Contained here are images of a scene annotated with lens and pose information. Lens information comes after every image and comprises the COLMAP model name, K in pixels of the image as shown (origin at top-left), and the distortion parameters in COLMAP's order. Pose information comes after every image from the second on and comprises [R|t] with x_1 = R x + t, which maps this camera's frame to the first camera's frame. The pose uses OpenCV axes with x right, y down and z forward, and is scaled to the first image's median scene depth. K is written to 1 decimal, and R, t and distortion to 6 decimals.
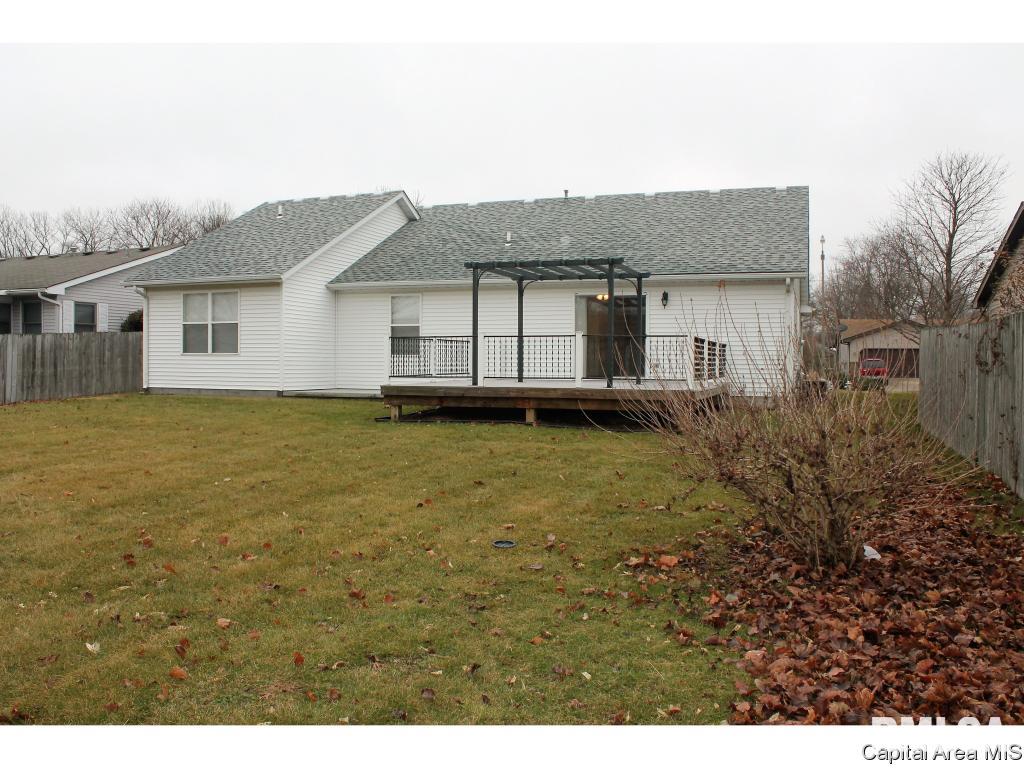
lens RADIAL K [[863.7, 0, 513.7], [0, 863.7, 386.8], [0, 0, 1]] dist [-0.155118, 0.126601]
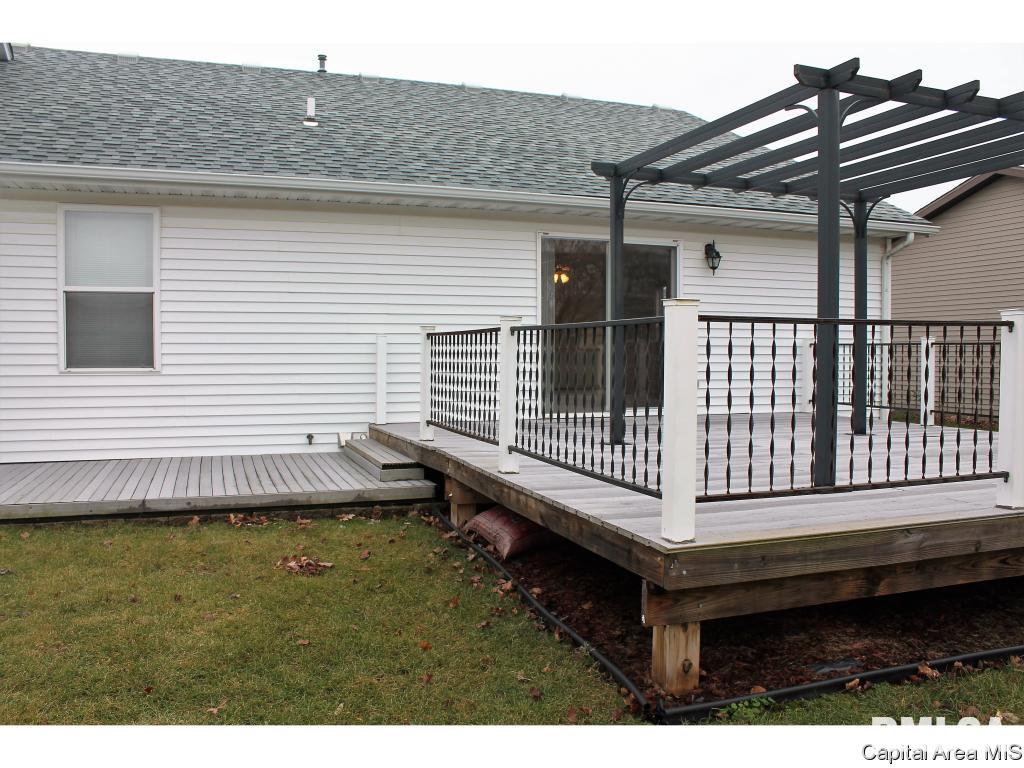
lens RADIAL K [[863.7, 0, 511.9], [0, 863.7, 391.1], [0, 0, 1]] dist [-0.155118, 0.126601]
pose [[0.780347, -0.030817, 0.624588, -0.229934], [0.022392, 0.999521, 0.021341, -0.033056], [-0.624946, -0.002668, 0.780663, 0.635319]]
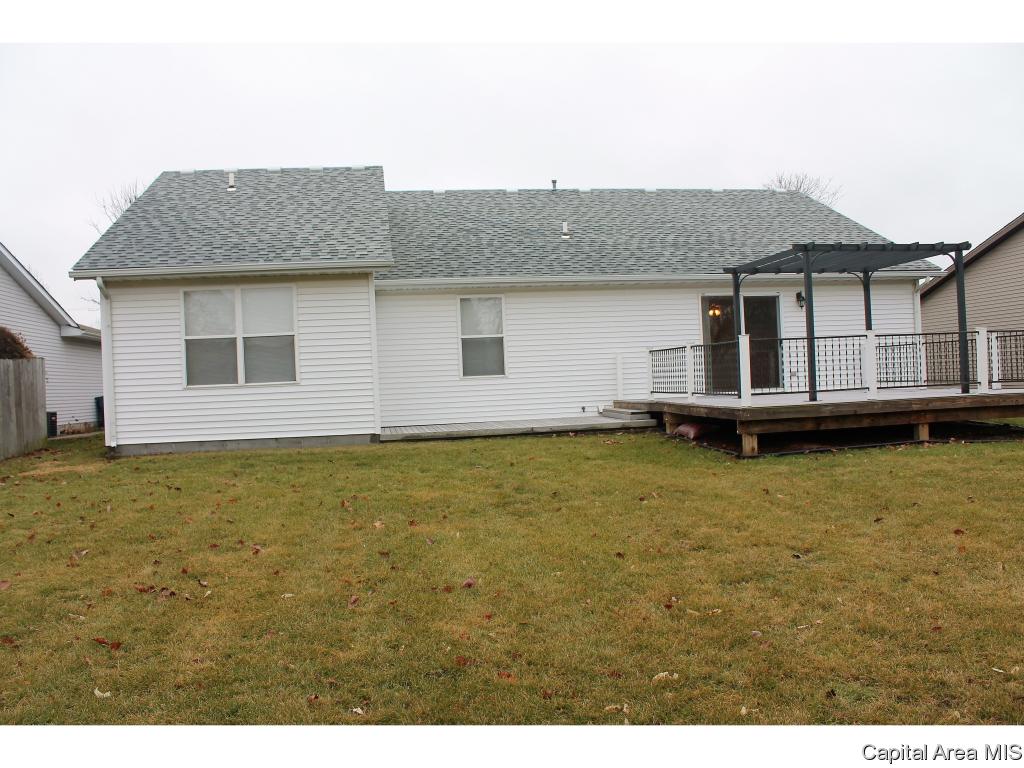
lens RADIAL K [[863.7, 0, 509.8], [0, 863.7, 384.4], [0, 0, 1]] dist [-0.155118, 0.126601]
pose [[0.883647, -0.043579, 0.466121, -0.481331], [0.060996, 0.997888, -0.022337, -0.012391], [-0.464163, 0.048170, 0.884439, 0.341713]]
